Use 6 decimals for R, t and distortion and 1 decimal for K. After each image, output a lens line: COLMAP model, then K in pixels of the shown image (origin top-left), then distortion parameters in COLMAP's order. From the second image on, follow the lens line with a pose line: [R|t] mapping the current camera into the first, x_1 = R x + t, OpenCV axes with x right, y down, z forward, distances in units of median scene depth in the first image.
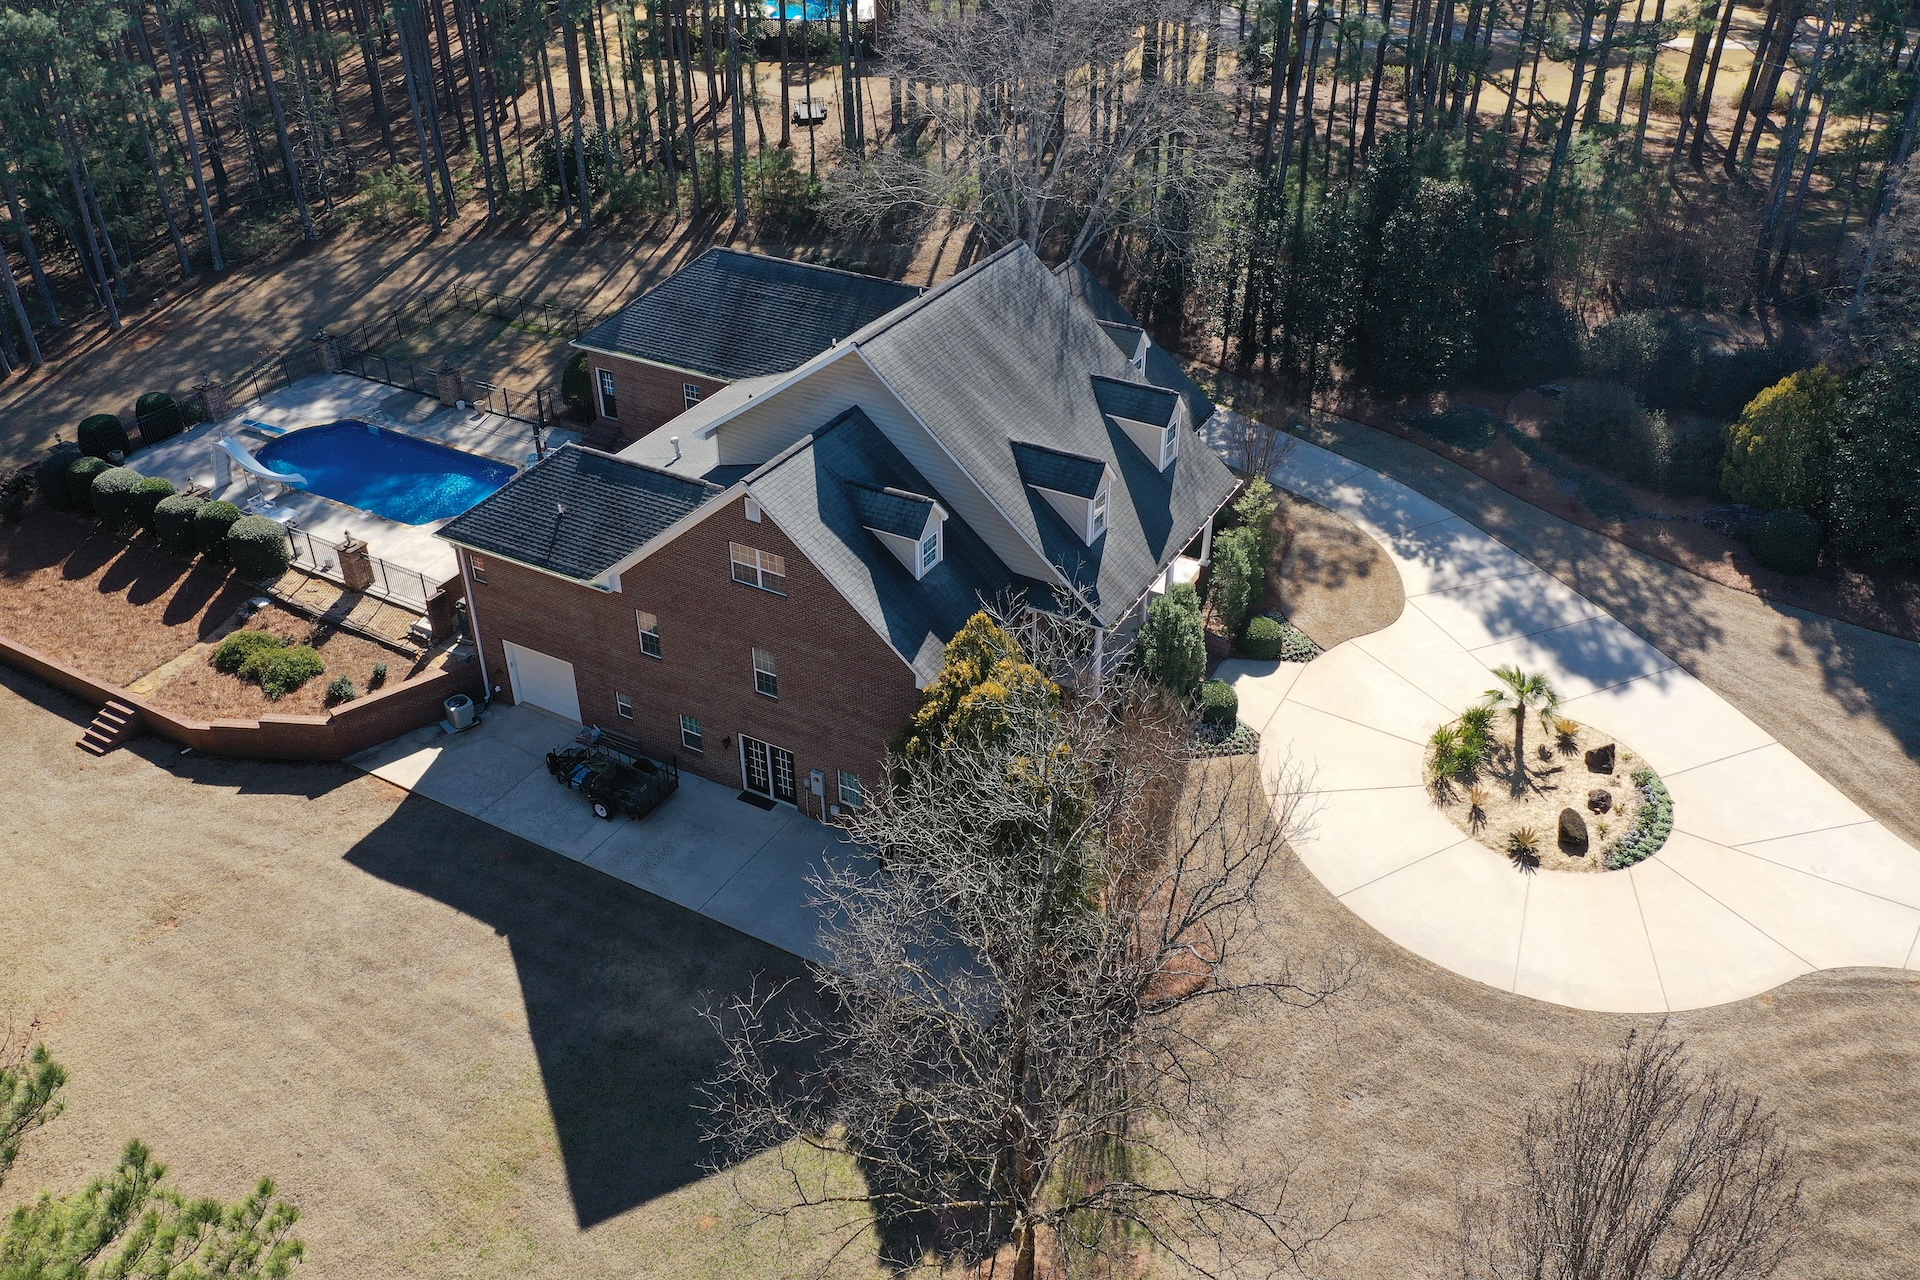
lens RADIAL K [[1523.8, 0, 962.1], [0, 1523.8, 620.8], [0, 0, 1]] dist [0.008876, -0.012658]
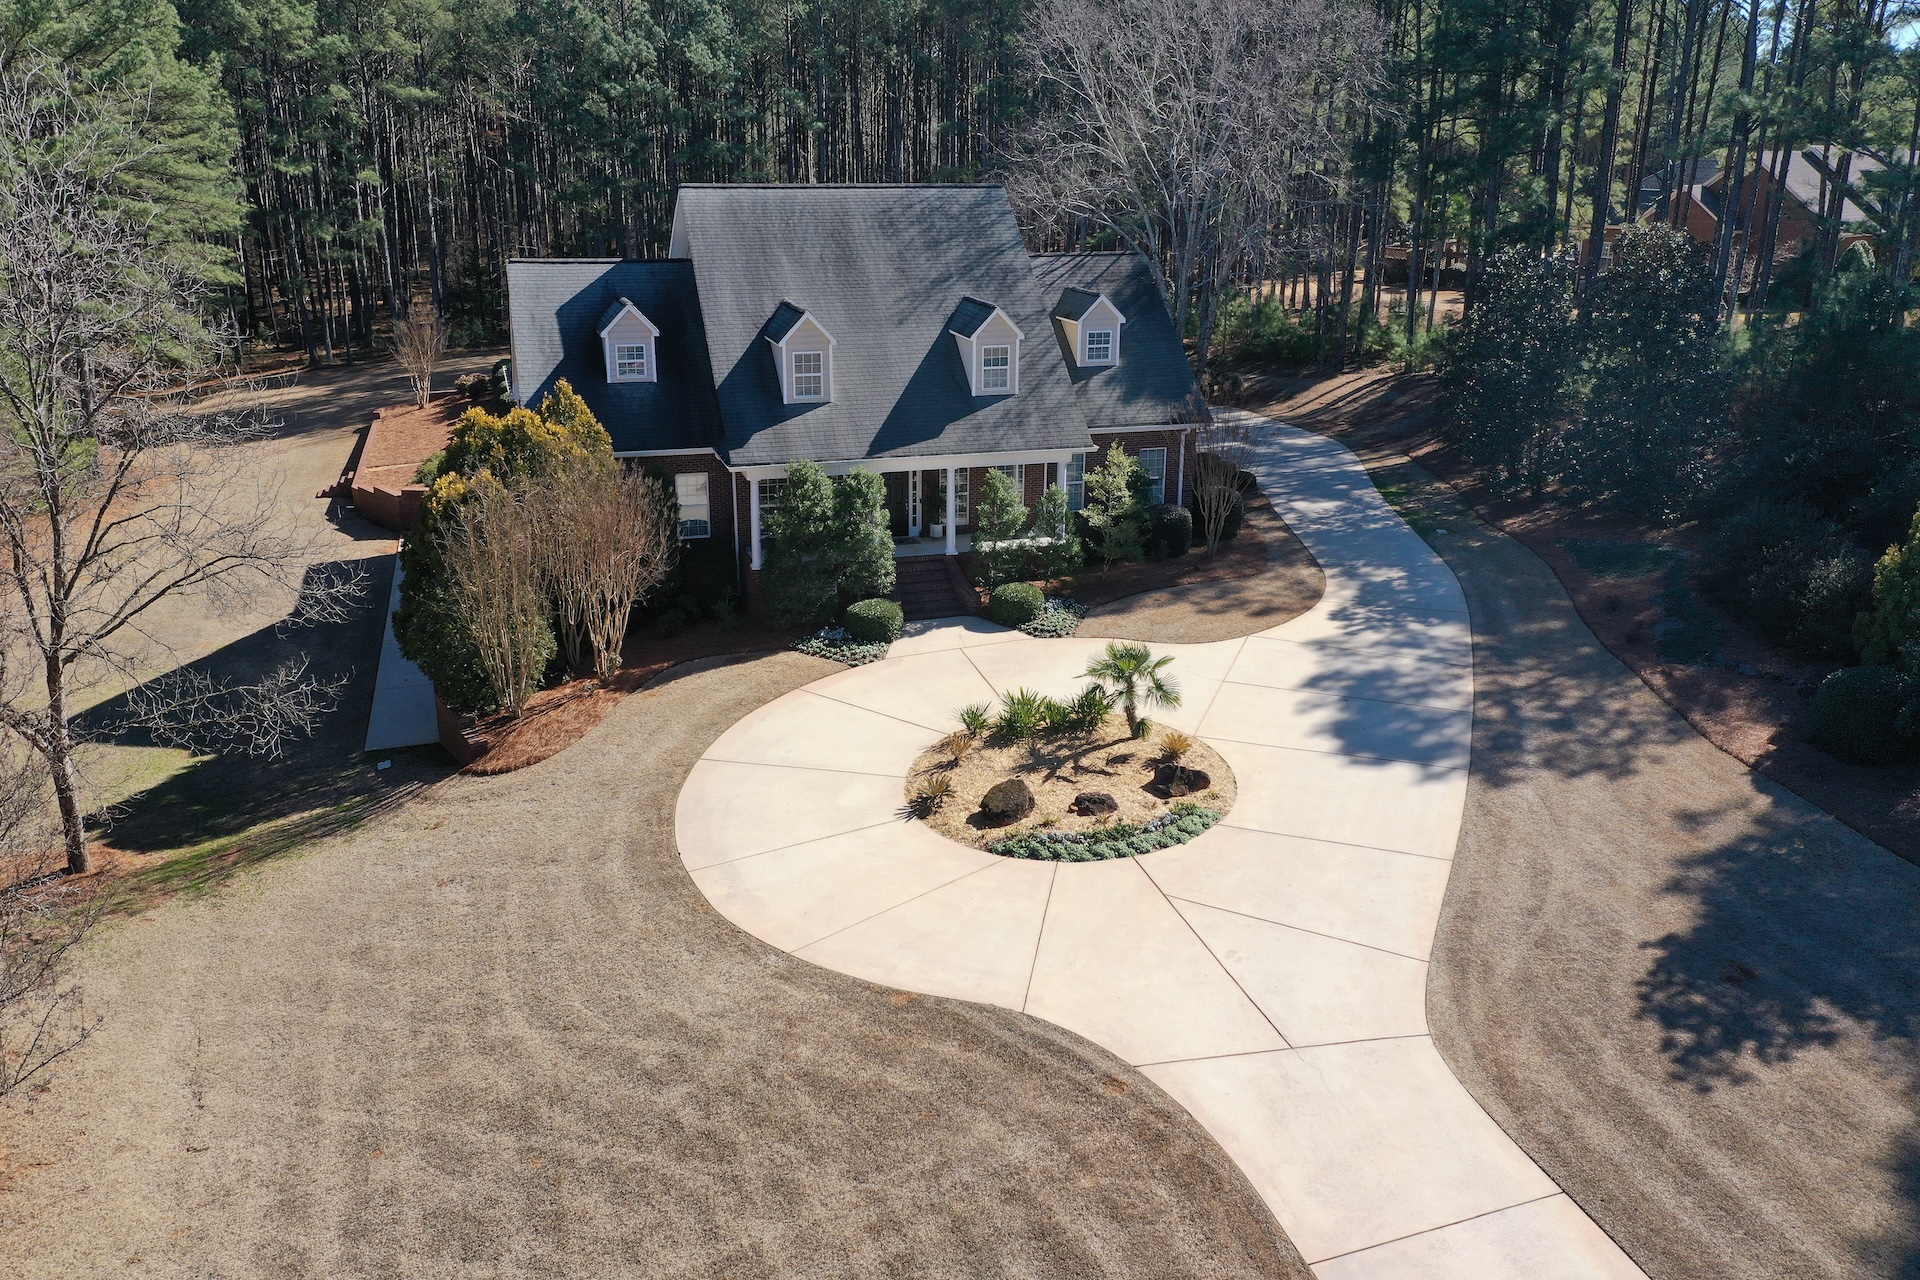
lens RADIAL K [[1523.8, 0, 952.7], [0, 1523.8, 639.1], [0, 0, 1]] dist [0.008876, -0.012658]
pose [[0.719616, 0.219749, -0.658683, 0.718385], [-0.375089, 0.921313, -0.102420, 0.126719], [0.584347, 0.320768, 0.745417, 0.363338]]
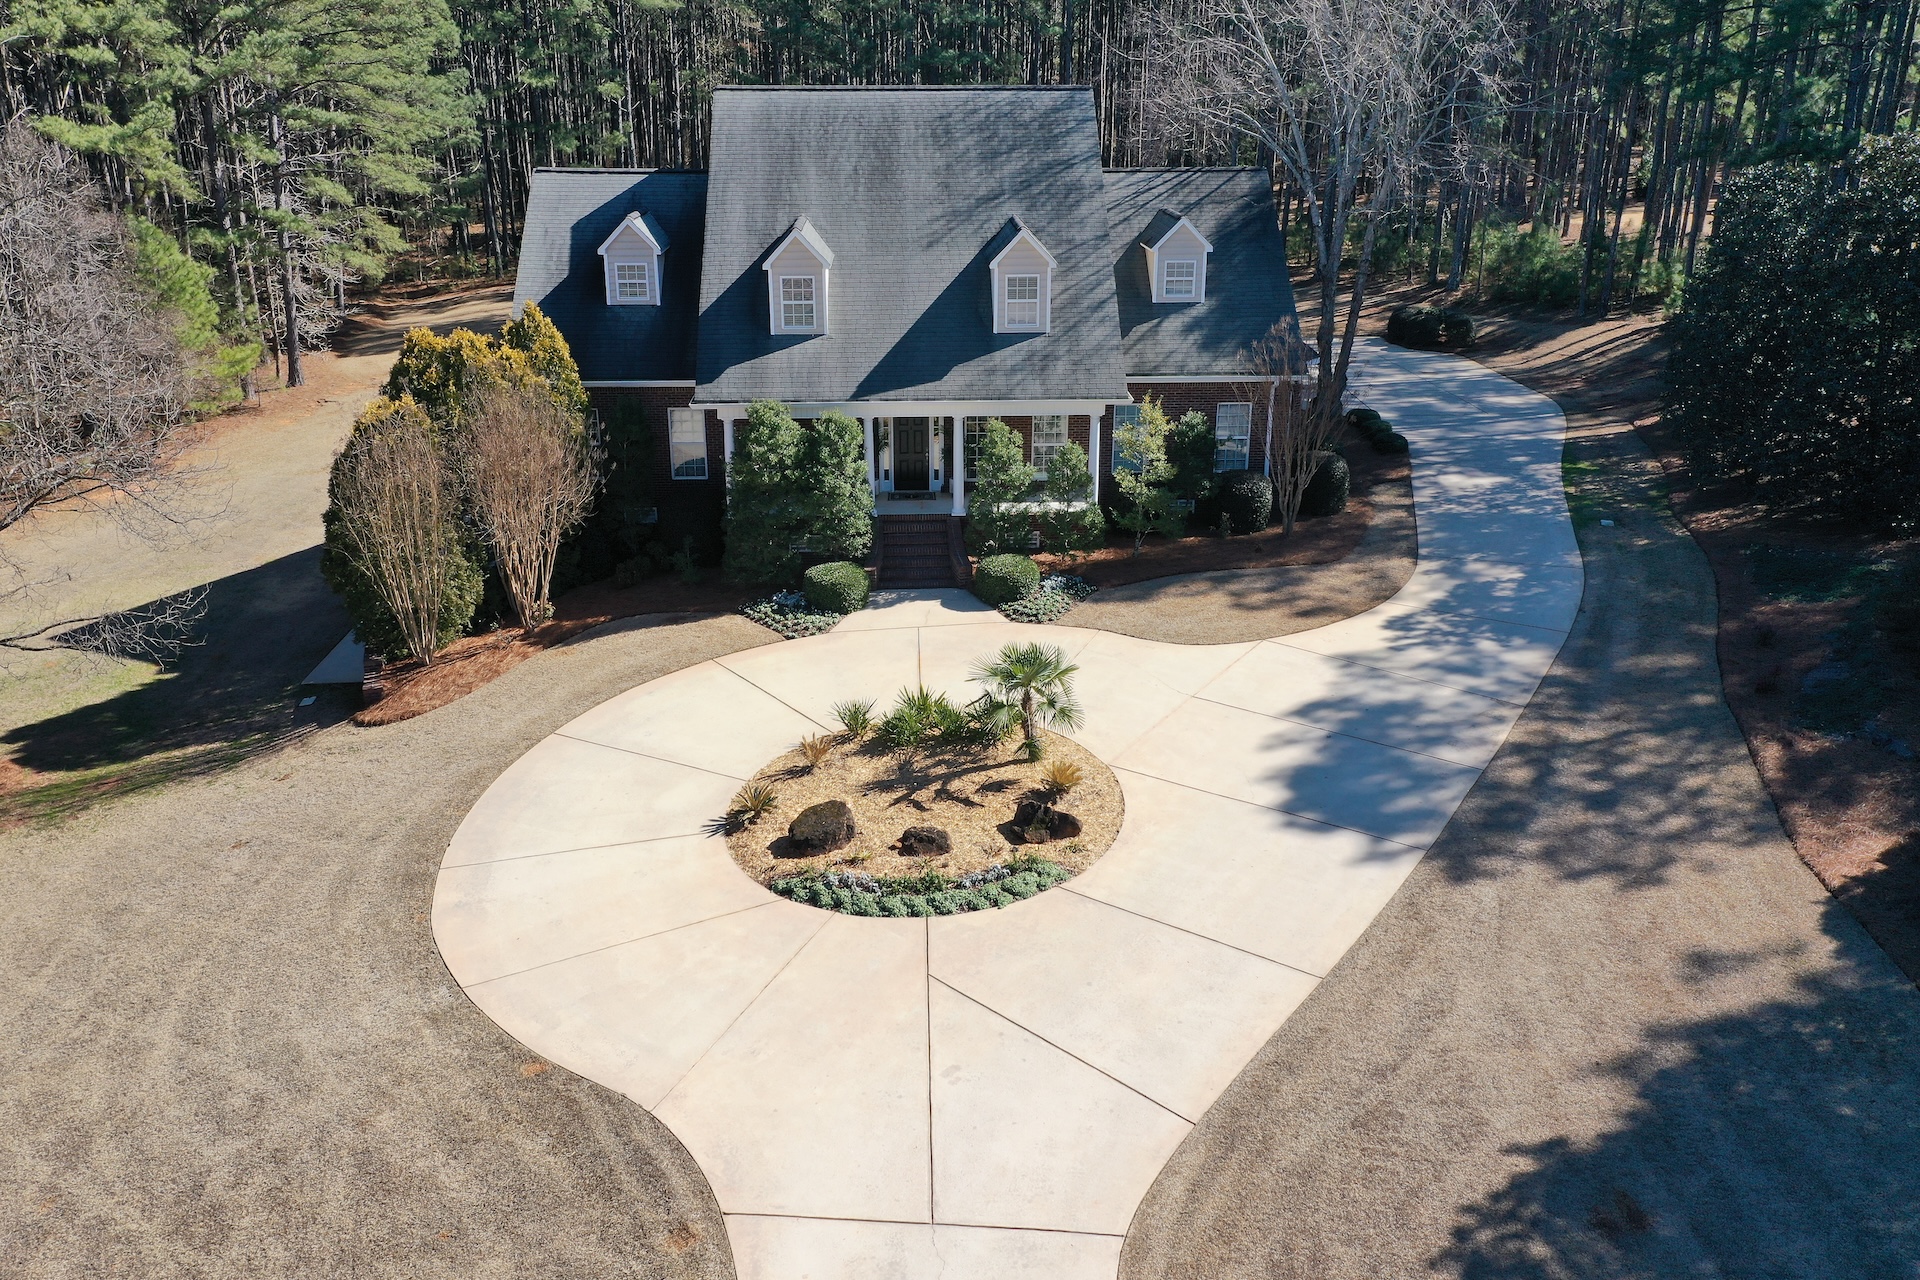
lens RADIAL K [[1523.8, 0, 940.6], [0, 1523.8, 636.5], [0, 0, 1]] dist [0.008876, -0.012658]
pose [[0.516770, 0.301546, -0.801261, 0.754938], [-0.454561, 0.889740, 0.041677, 0.019160], [0.725481, 0.342684, 0.596862, 0.558018]]
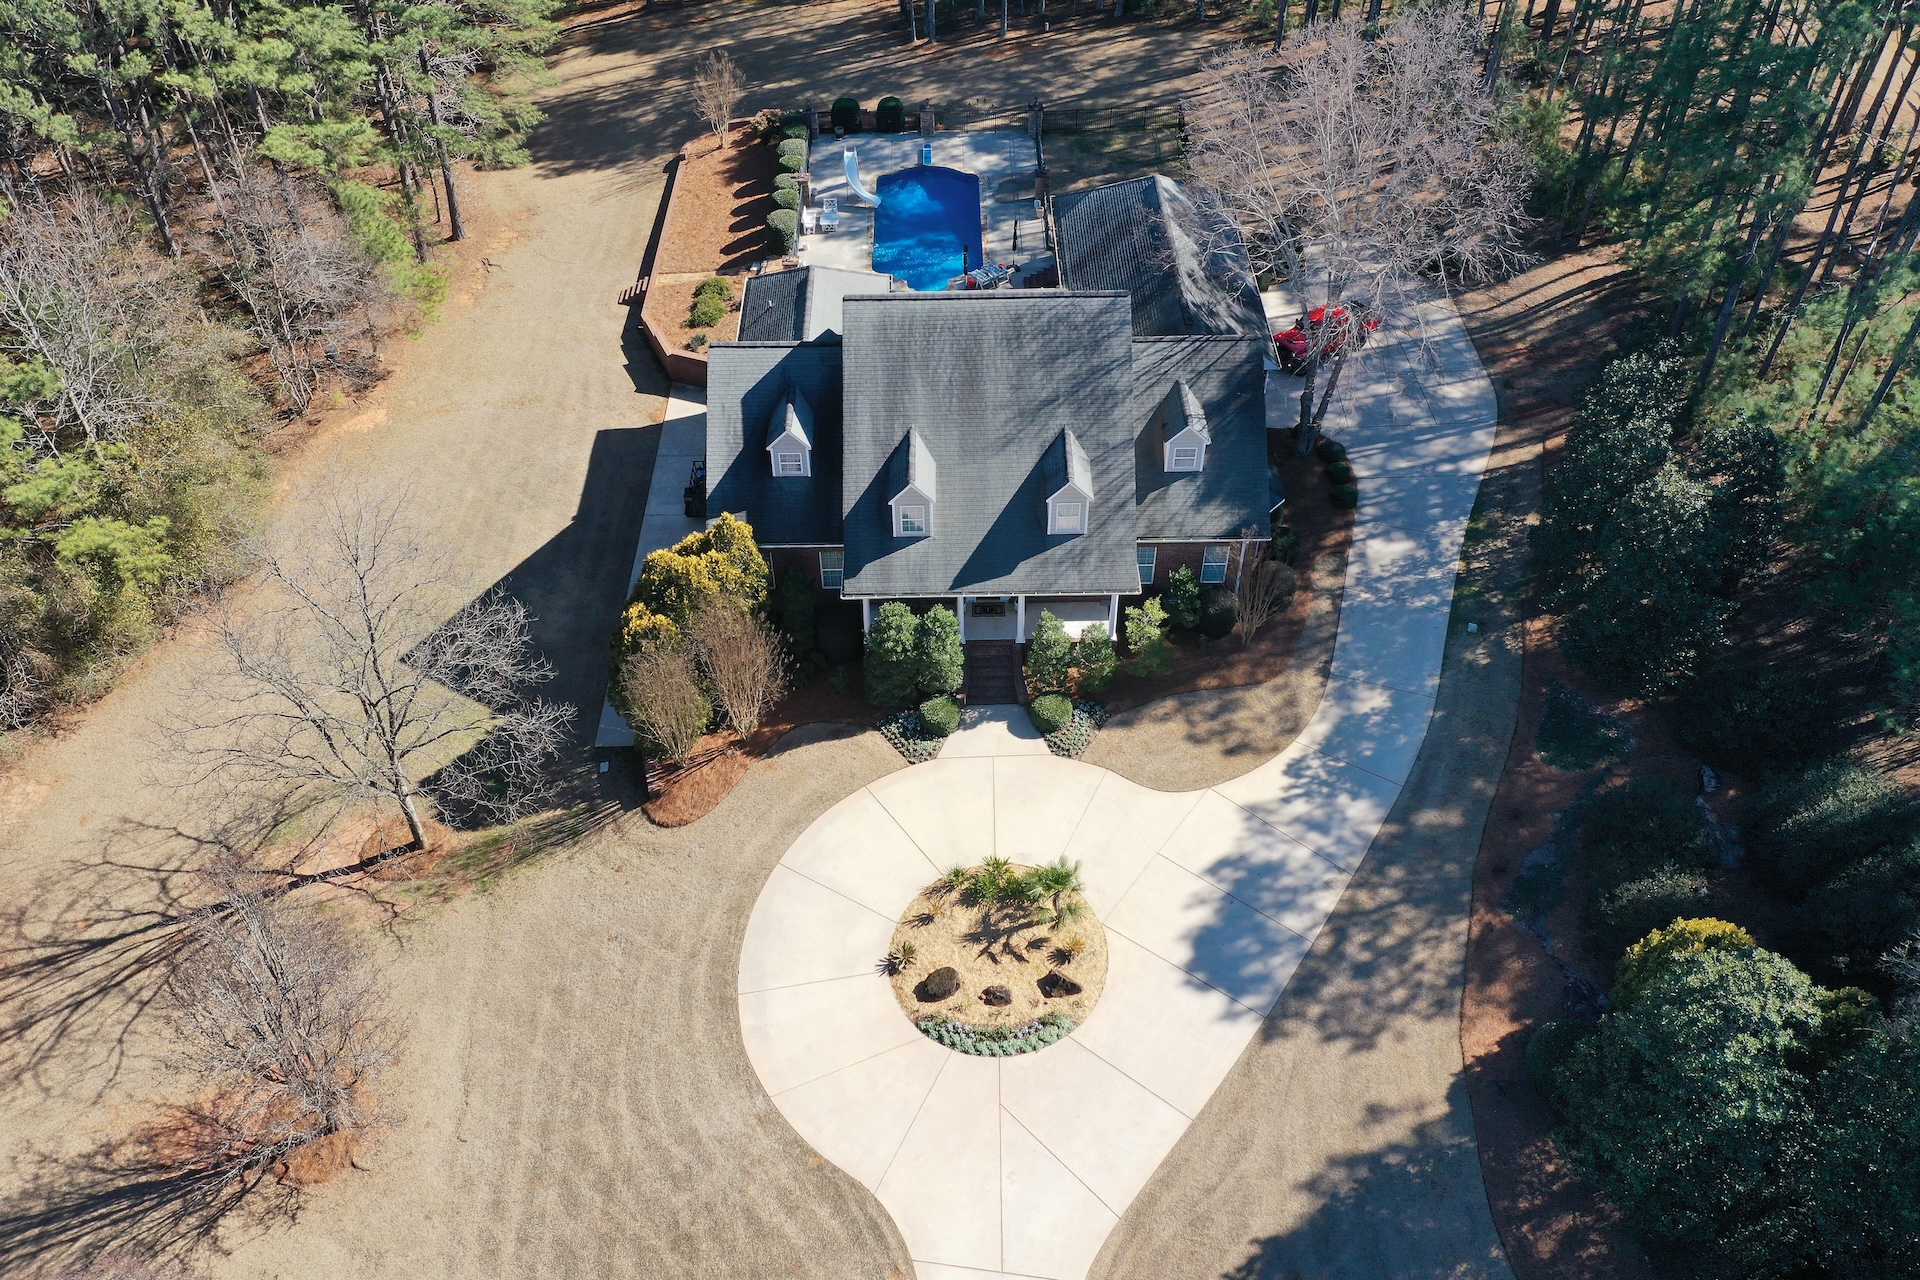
lens RADIAL K [[1523.8, 0, 957.6], [0, 1523.8, 640.3], [0, 0, 1]] dist [0.008876, -0.012658]
pose [[0.495206, 0.611739, -0.616885, 0.804362], [-0.459248, 0.787069, 0.411841, -0.449298], [0.737470, 0.079357, 0.670701, 0.208120]]
